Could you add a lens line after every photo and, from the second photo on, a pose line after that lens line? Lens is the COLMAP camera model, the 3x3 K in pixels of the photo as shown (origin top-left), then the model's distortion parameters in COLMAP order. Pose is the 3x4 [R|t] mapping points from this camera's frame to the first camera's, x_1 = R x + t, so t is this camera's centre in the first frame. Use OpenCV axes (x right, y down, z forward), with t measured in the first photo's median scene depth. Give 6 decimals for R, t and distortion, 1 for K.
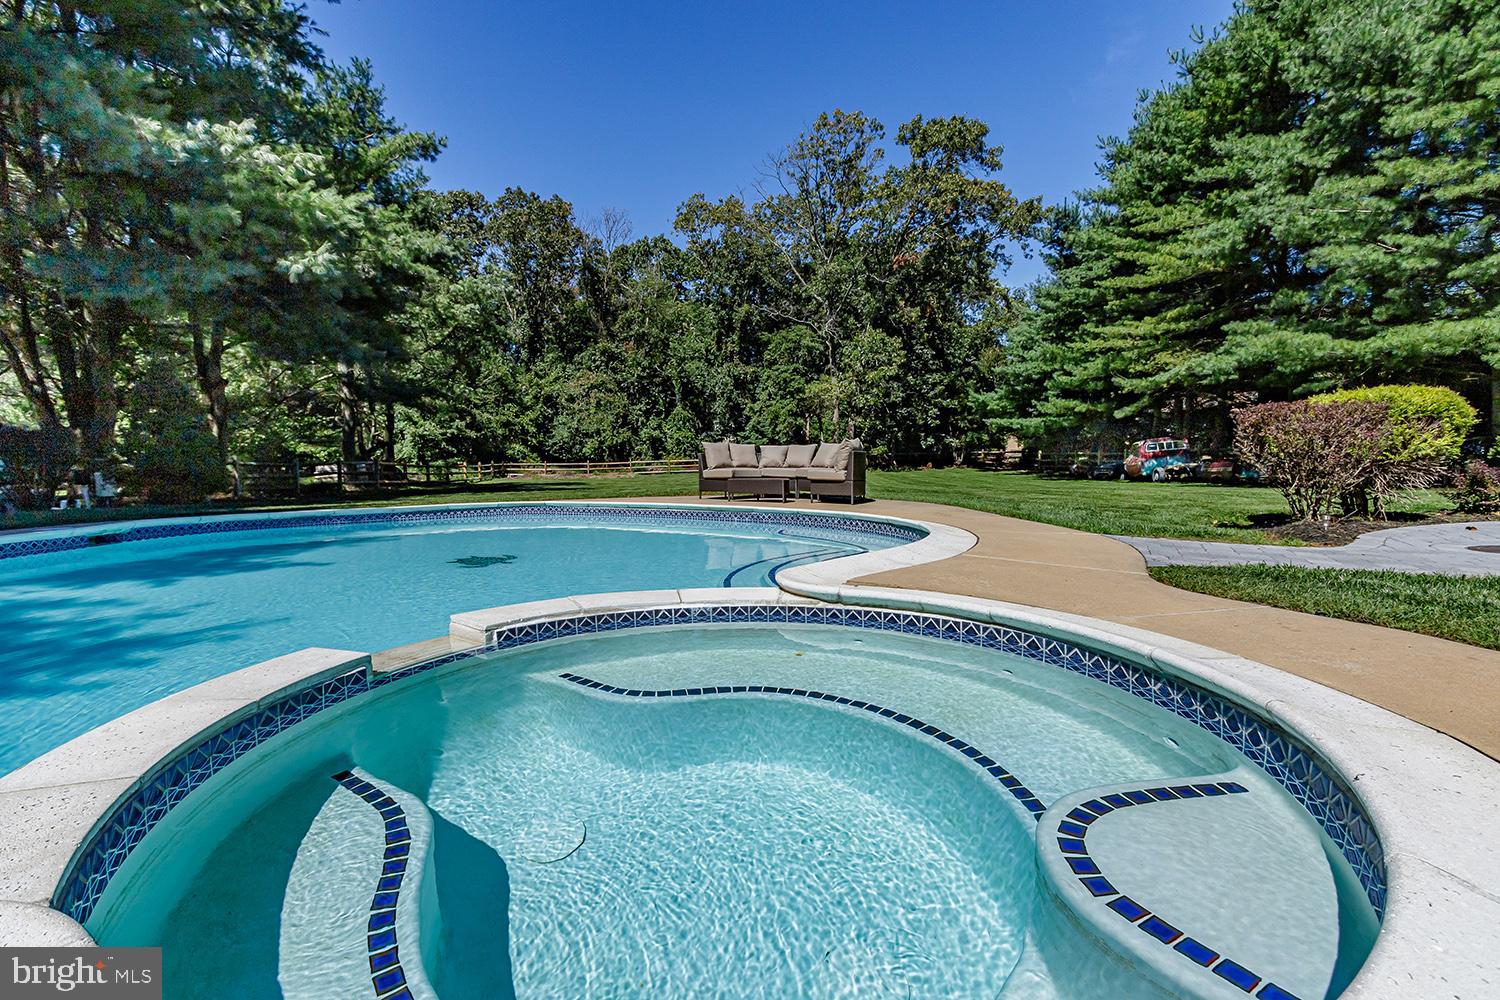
lens RADIAL K [[713.2, 0, 727.6], [0, 713.2, 502.5], [0, 0, 1]] dist [0.007849, -0.002492]
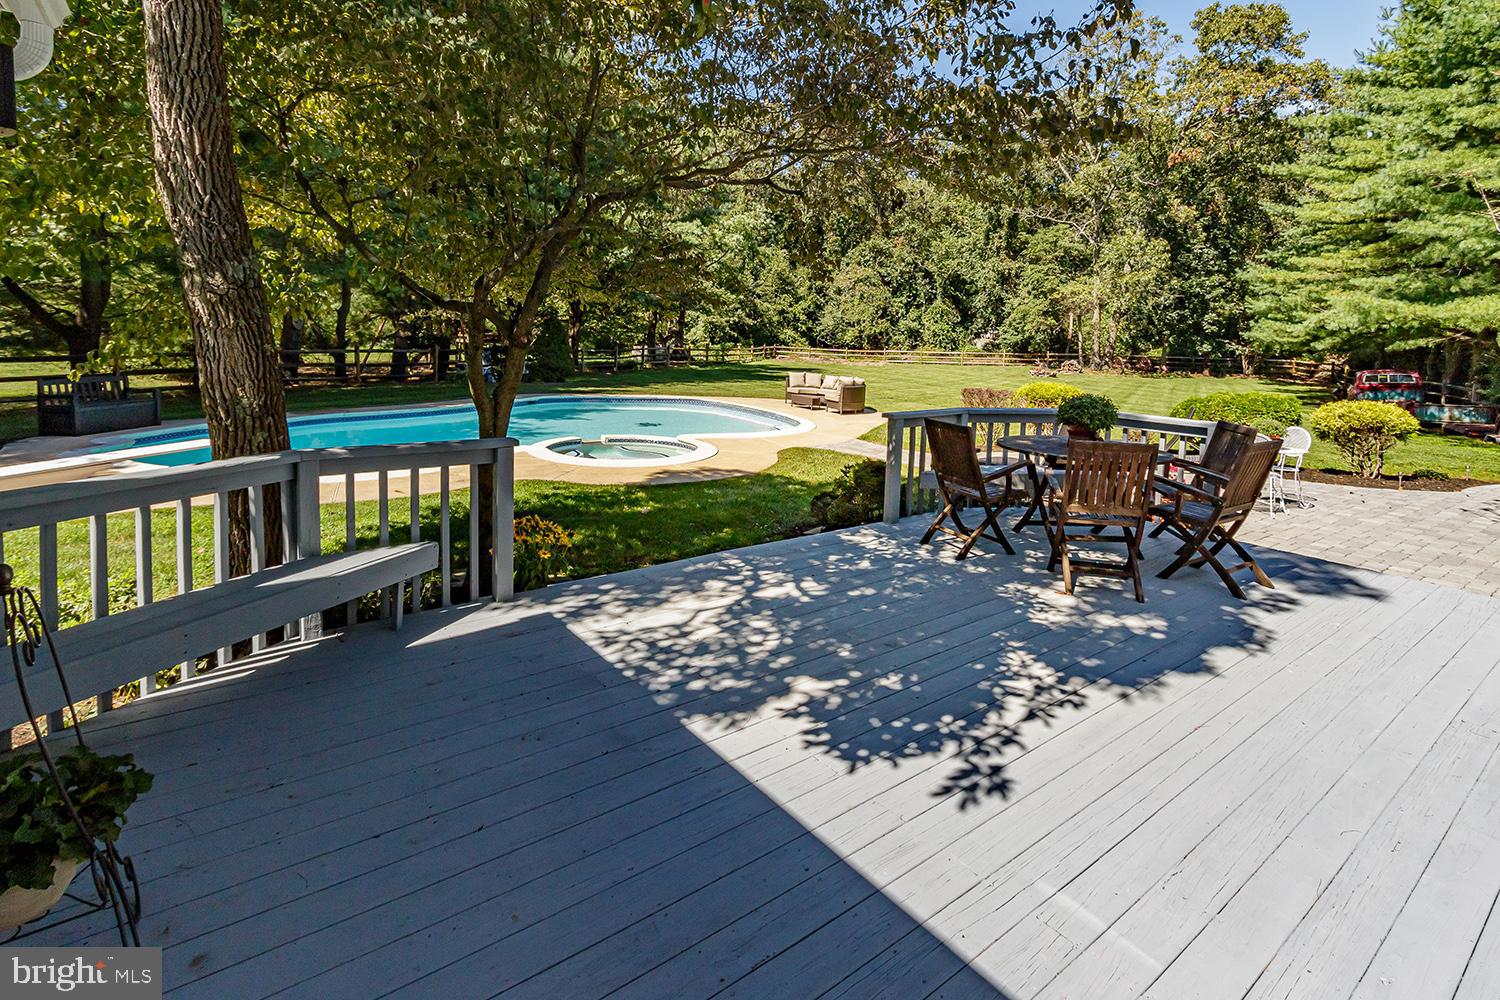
lens RADIAL K [[713.2, 0, 711.5], [0, 713.2, 389.5], [0, 0, 1]] dist [0.007849, -0.002492]
pose [[0.906523, 0.078049, -0.414879, 0.093360], [-0.071292, 0.996949, 0.031776, -0.014593], [0.416093, 0.000772, 0.909322, -0.126924]]
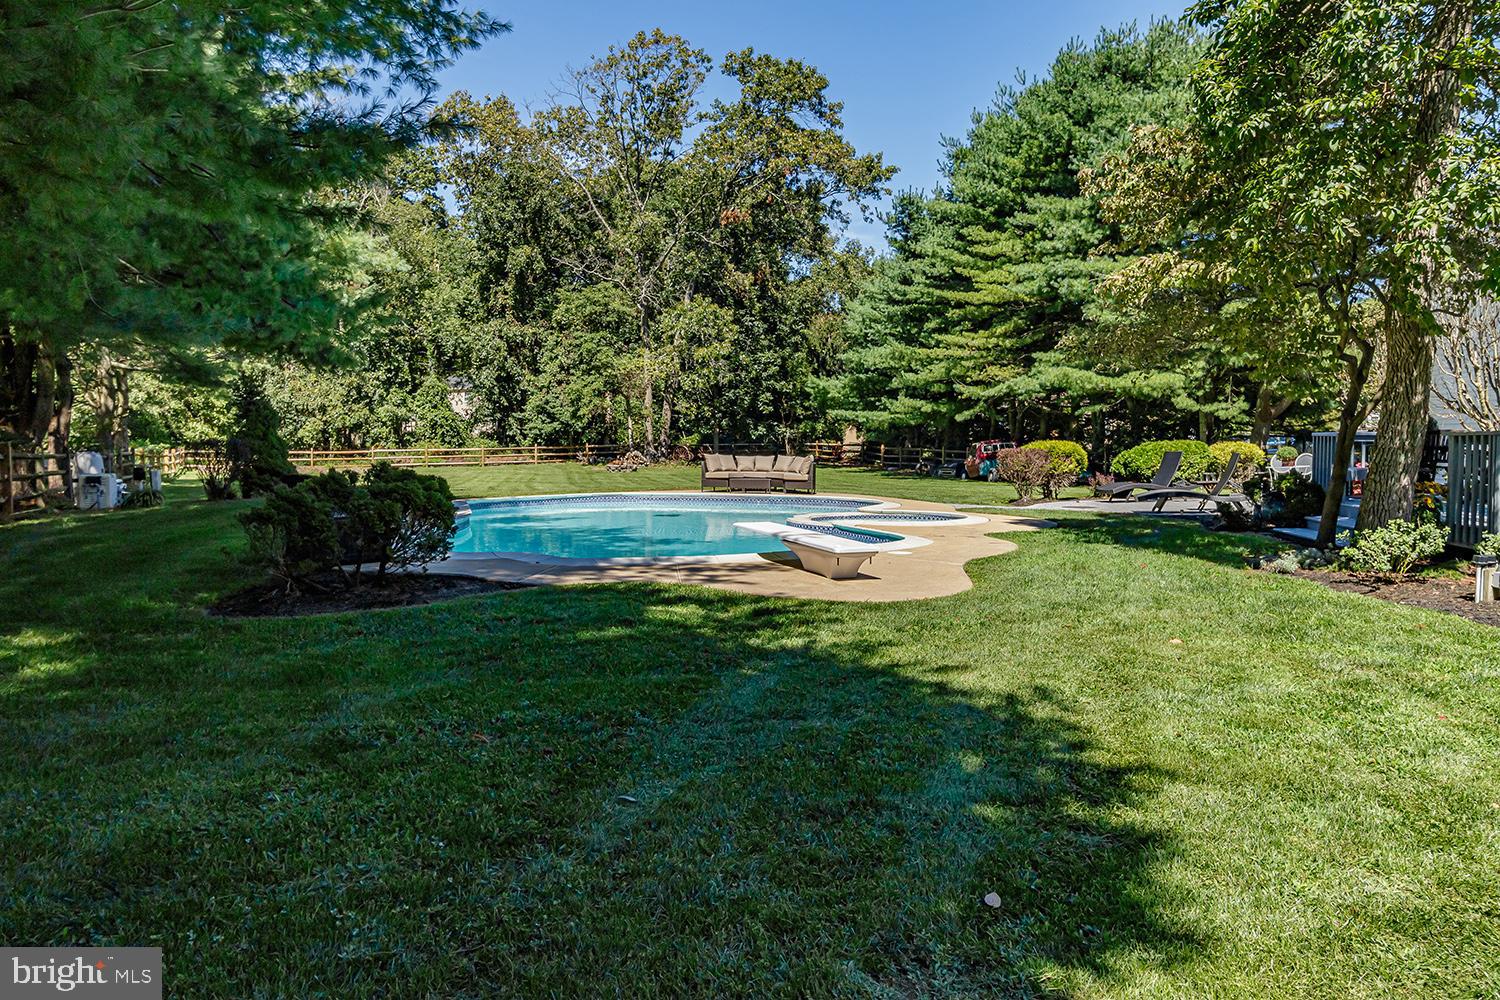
lens RADIAL K [[1082.3, 0, 753.3], [0, 1082.3, 494.8], [0, 0, 1]] dist [0.020516, -0.006931]
pose [[0.953931, 0.000210, 0.300025, -0.109458], [0.003819, 0.999910, -0.012842, 0.005480], [-0.300000, 0.013396, 0.953845, -0.212920]]
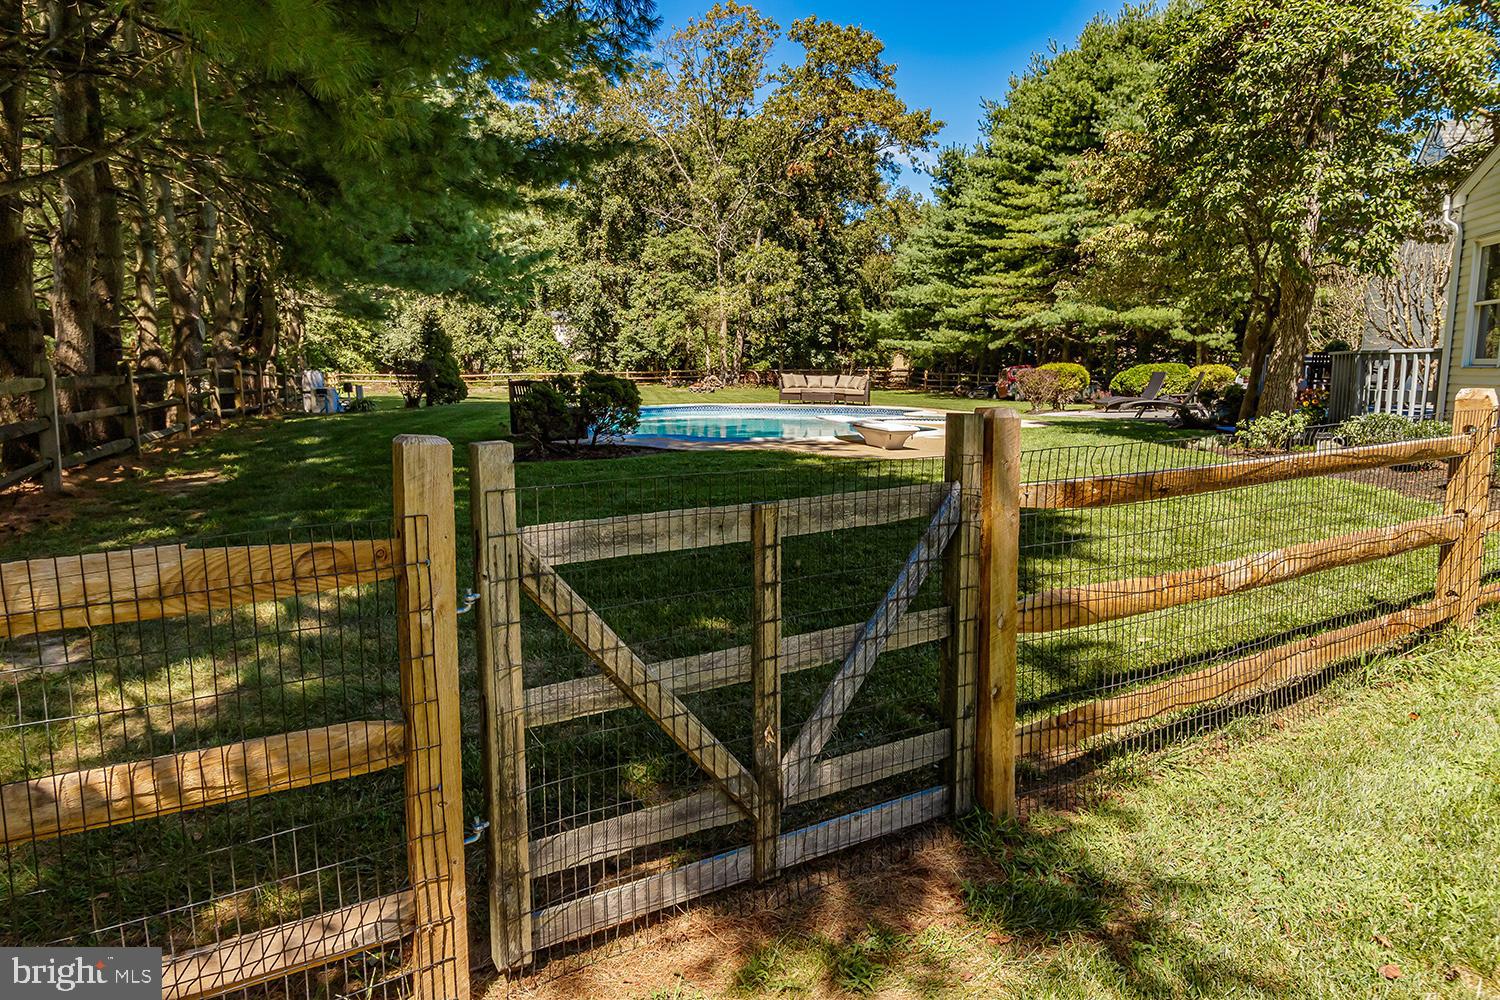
lens RADIAL K [[963.5, 0, 754.4], [0, 963.5, 491.9], [0, 0, 1]] dist [0.008015, -0.000571]
pose [[0.969441, -0.013490, 0.244952, -0.129757], [-0.002385, 0.997922, 0.064396, 0.011220], [-0.245312, -0.063012, 0.967394, -0.260695]]
